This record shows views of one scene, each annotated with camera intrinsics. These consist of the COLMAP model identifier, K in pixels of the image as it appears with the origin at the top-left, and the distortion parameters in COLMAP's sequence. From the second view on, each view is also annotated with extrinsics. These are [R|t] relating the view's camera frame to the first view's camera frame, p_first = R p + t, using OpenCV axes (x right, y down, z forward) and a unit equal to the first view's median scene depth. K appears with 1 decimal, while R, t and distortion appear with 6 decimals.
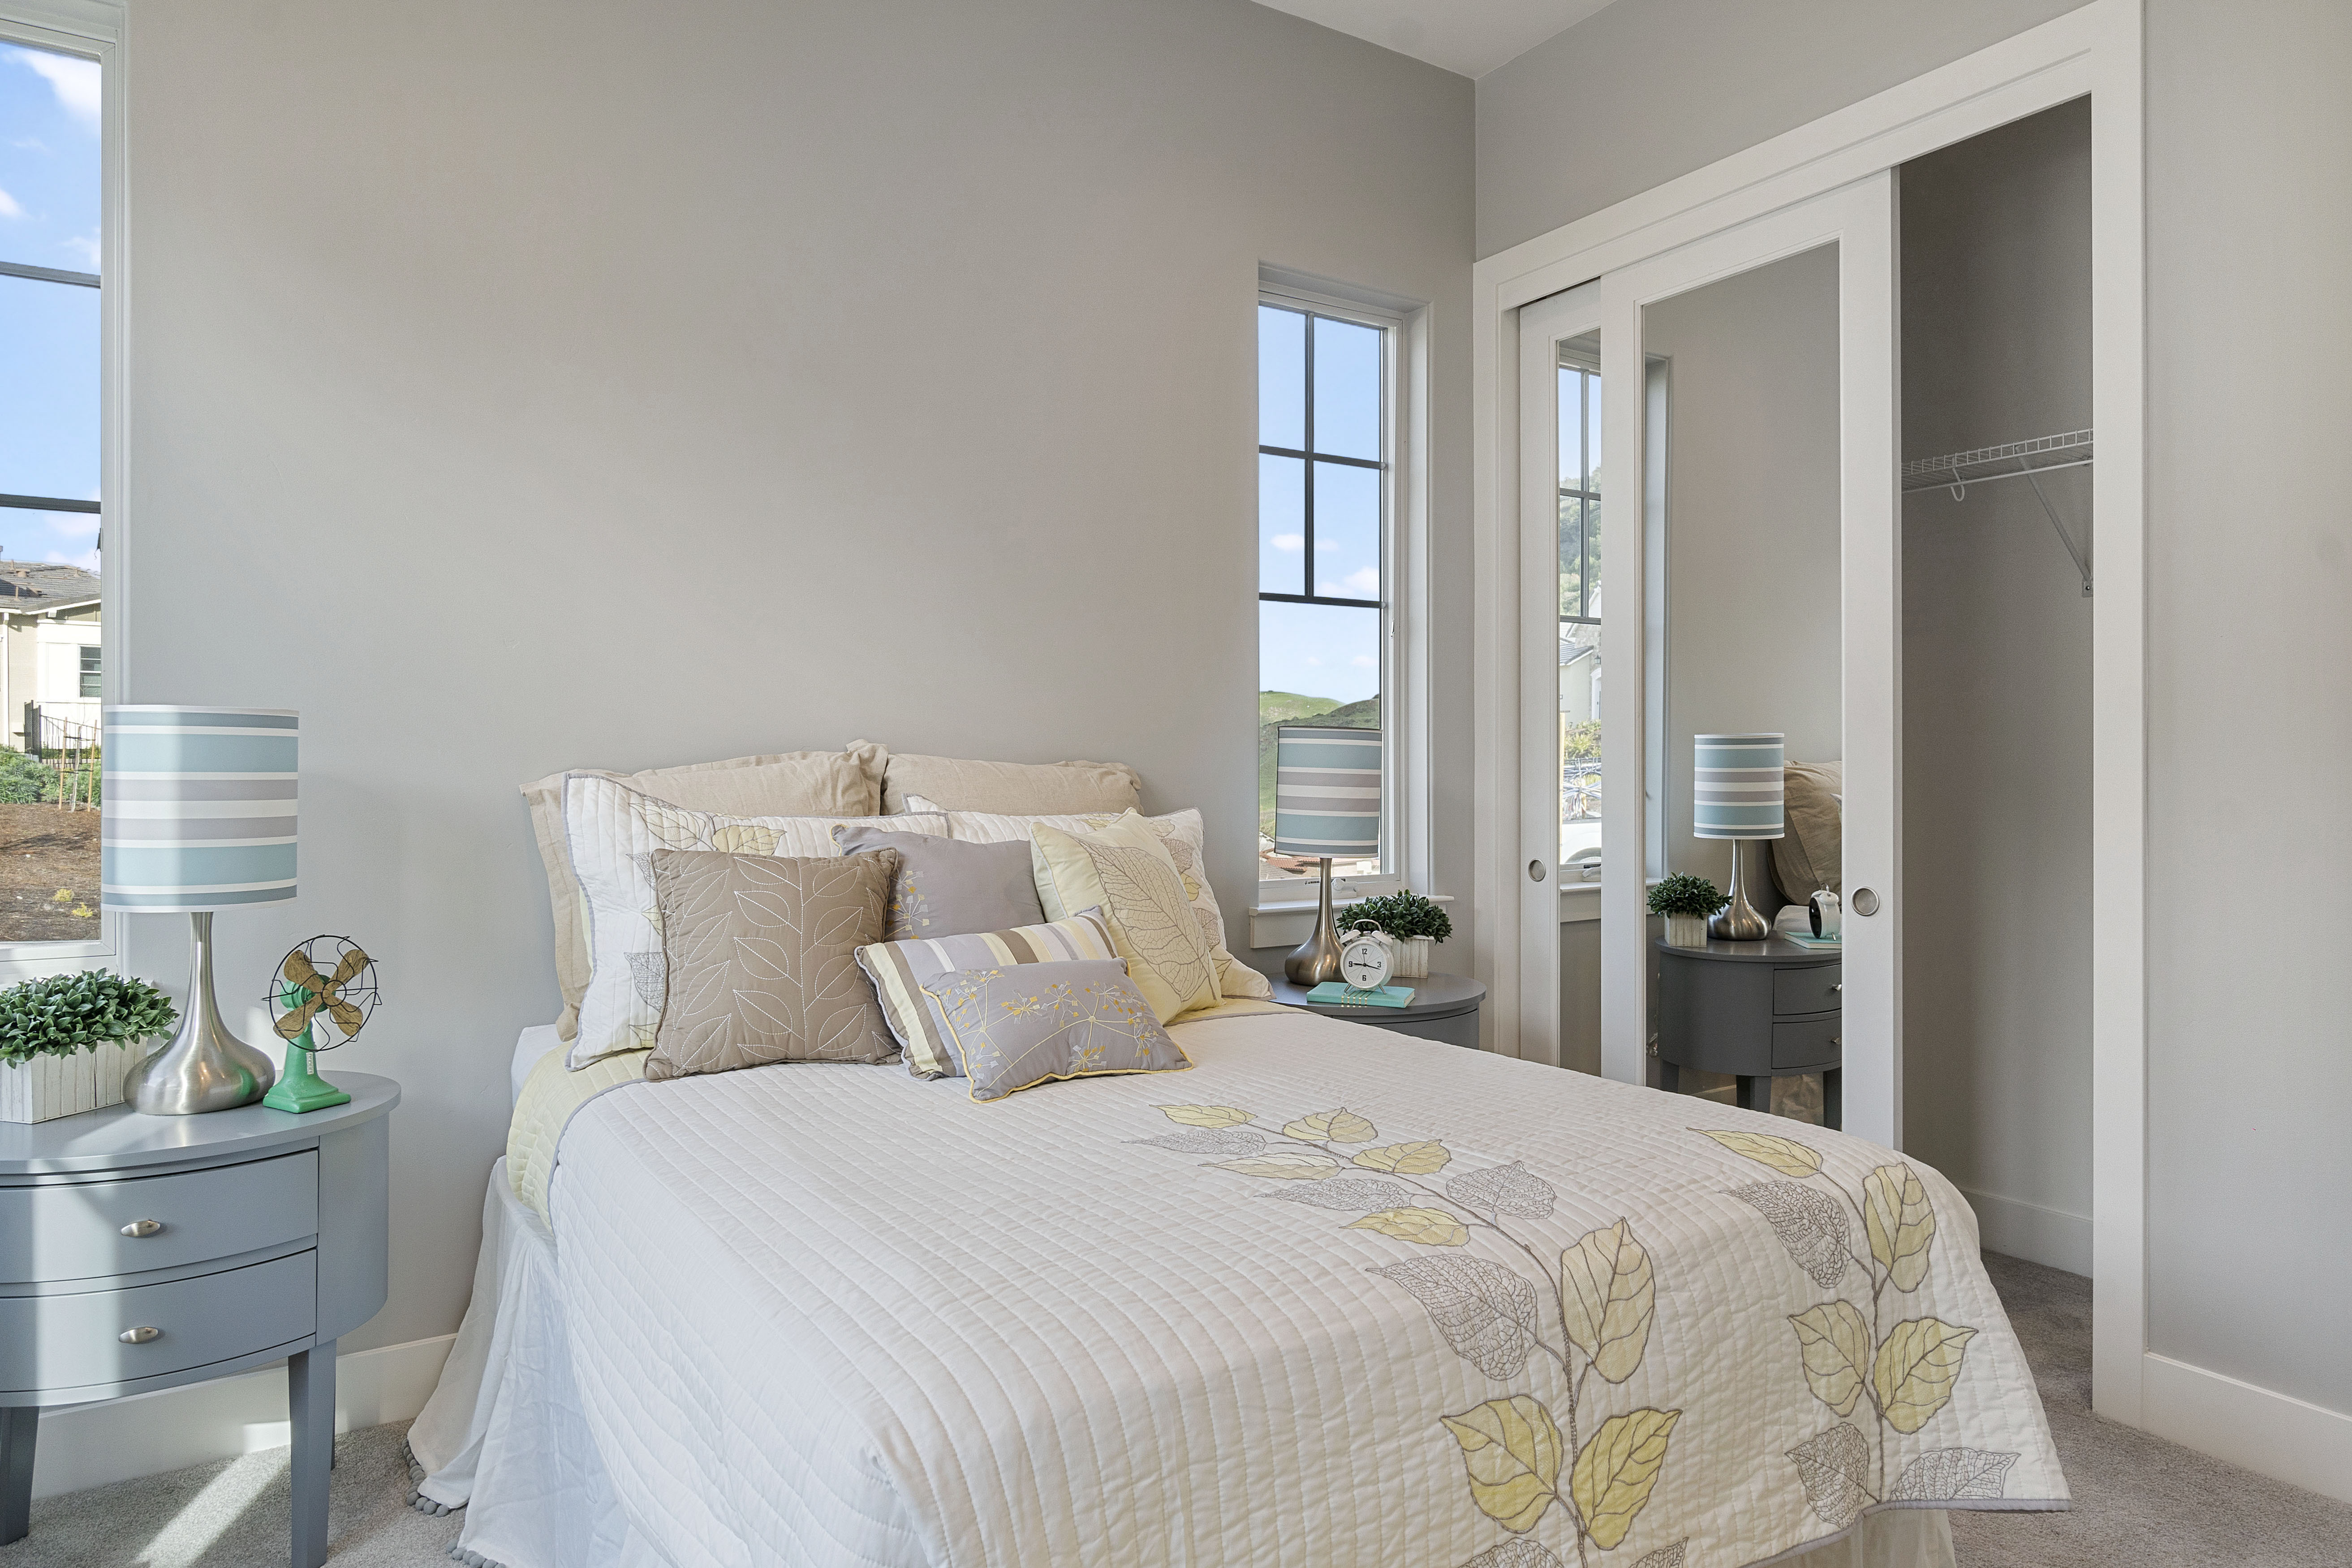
lens RADIAL K [[1419.3, 0, 1169.9], [0, 1419.3, 786.0], [0, 0, 1]] dist [-0.001495, 0.004238]
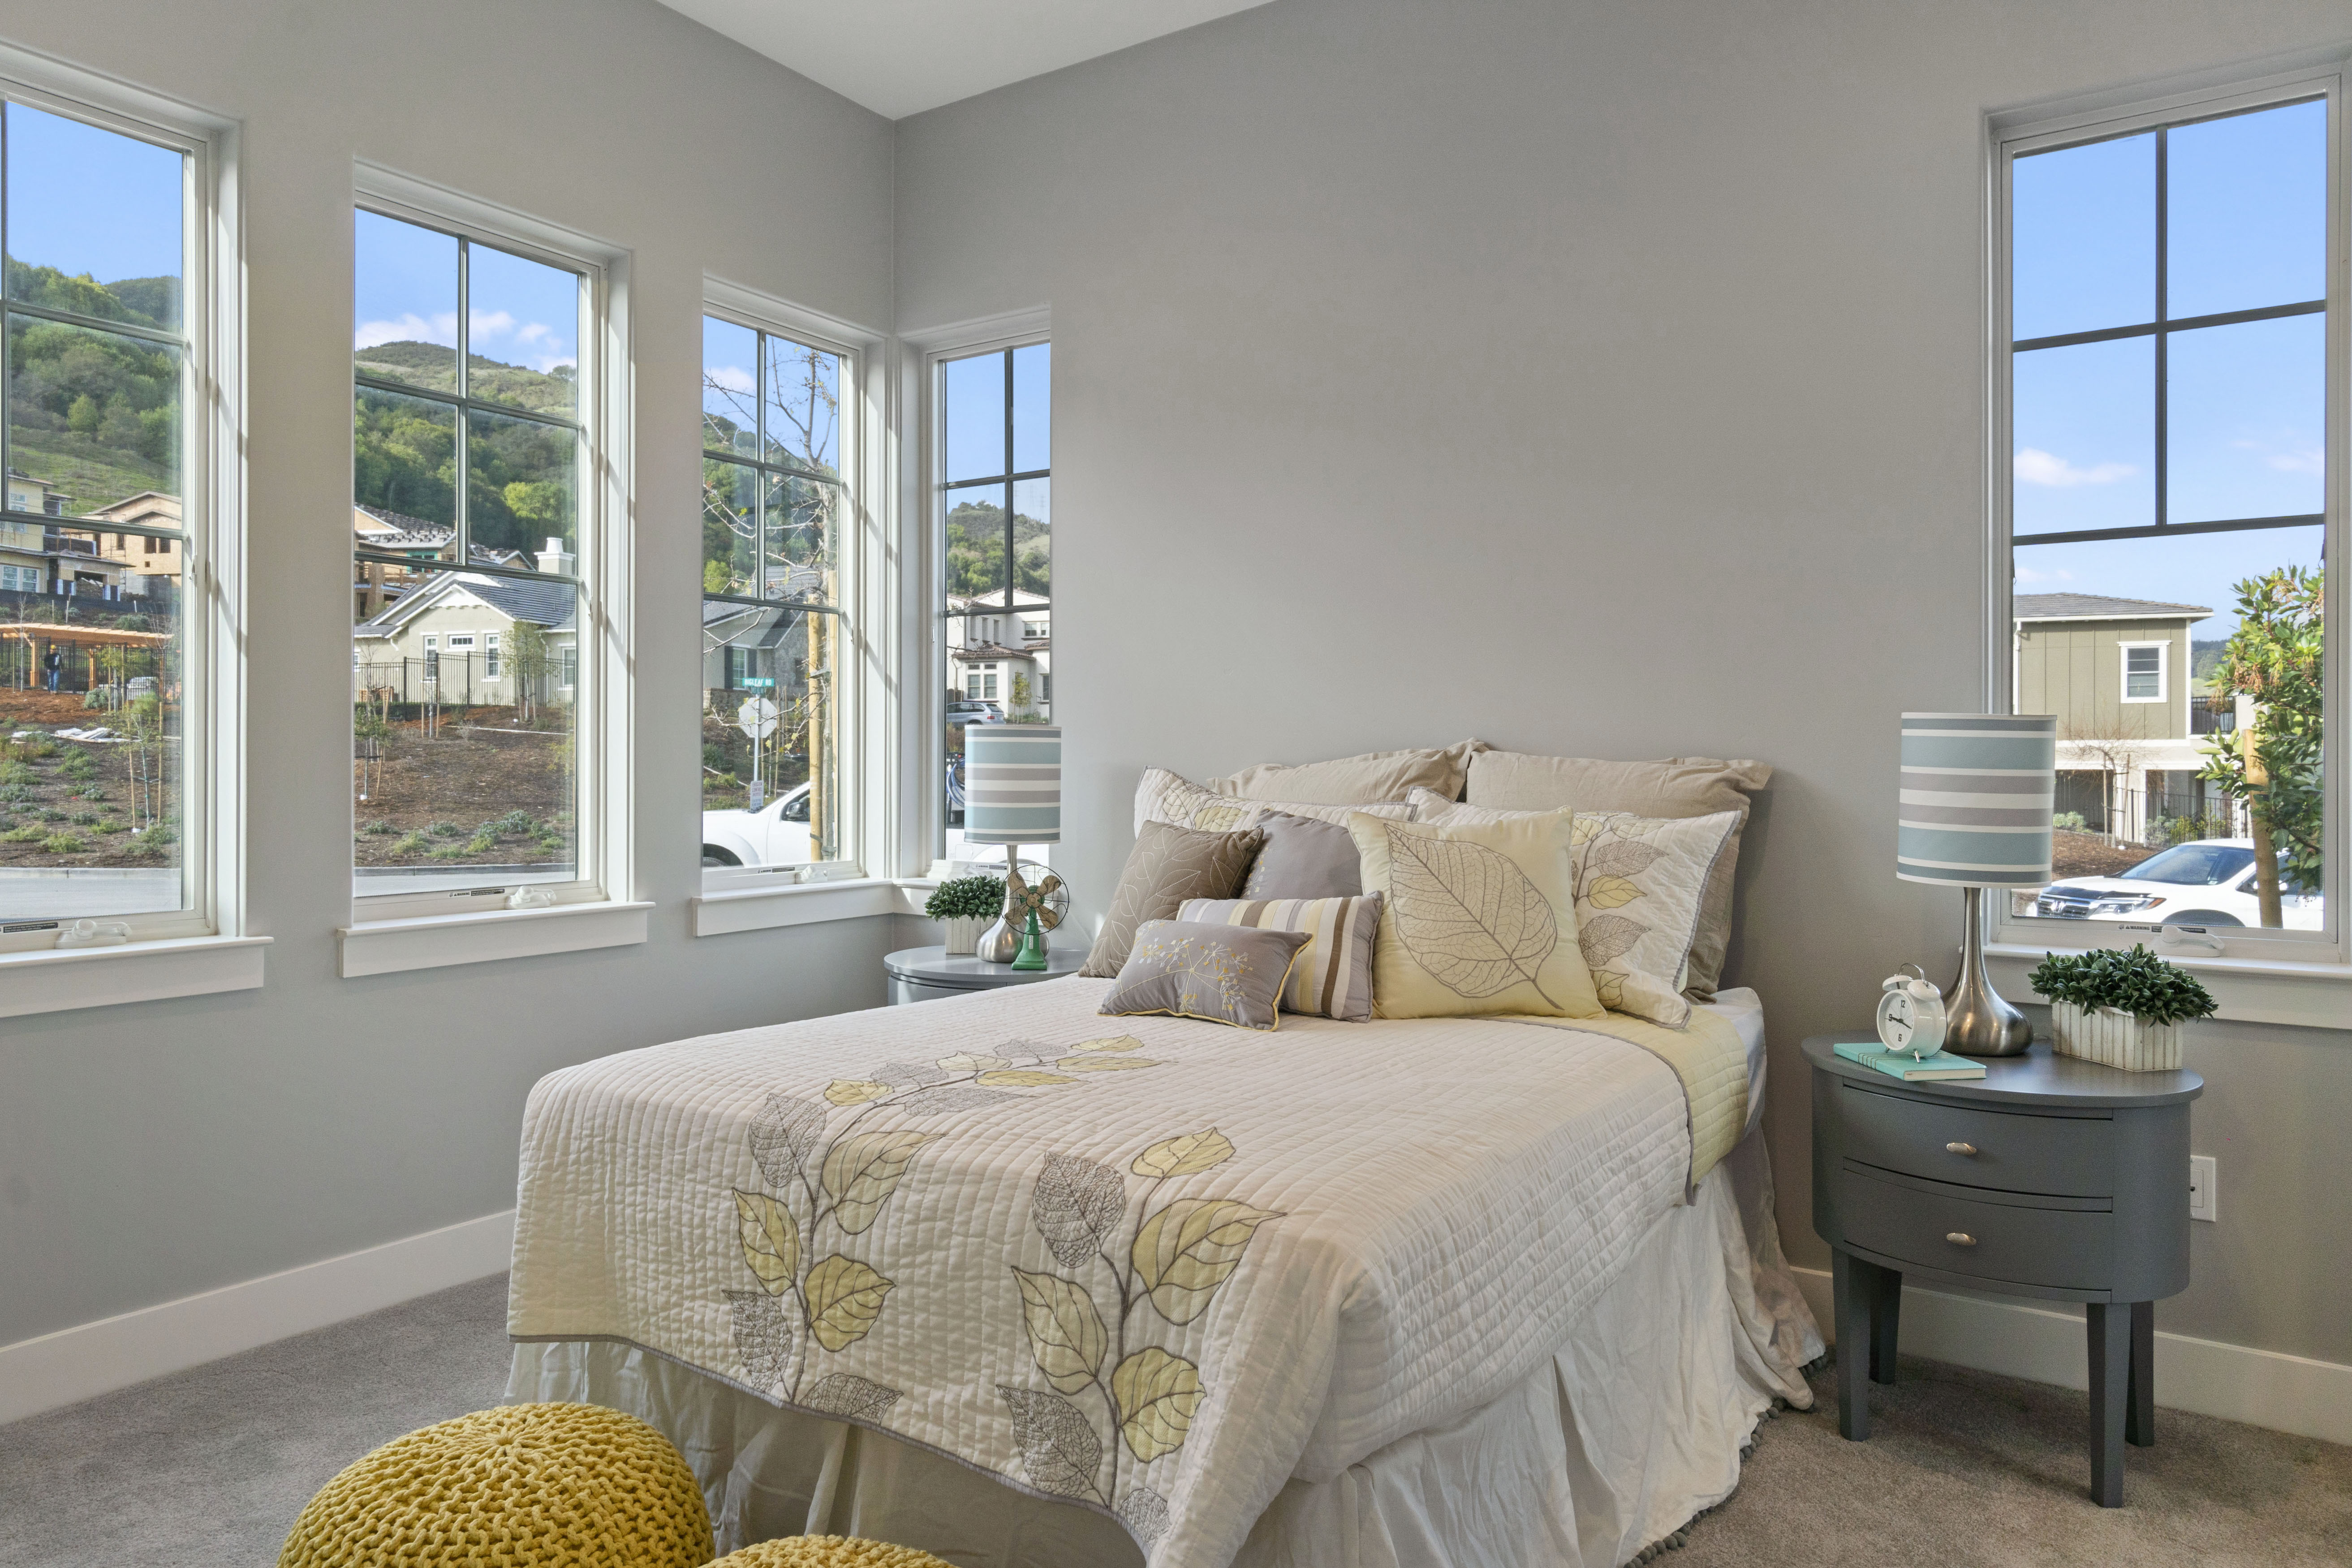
lens RADIAL K [[1522.5, 0, 1171.9], [0, 1522.5, 769.9], [0, 0, 1]] dist [-0.003512, 0.001099]
pose [[0.401987, 0.007705, -0.915613, 2.103936], [-0.016852, 0.999857, 0.001015, -0.014850], [0.915490, 0.015021, 0.402060, 0.862777]]
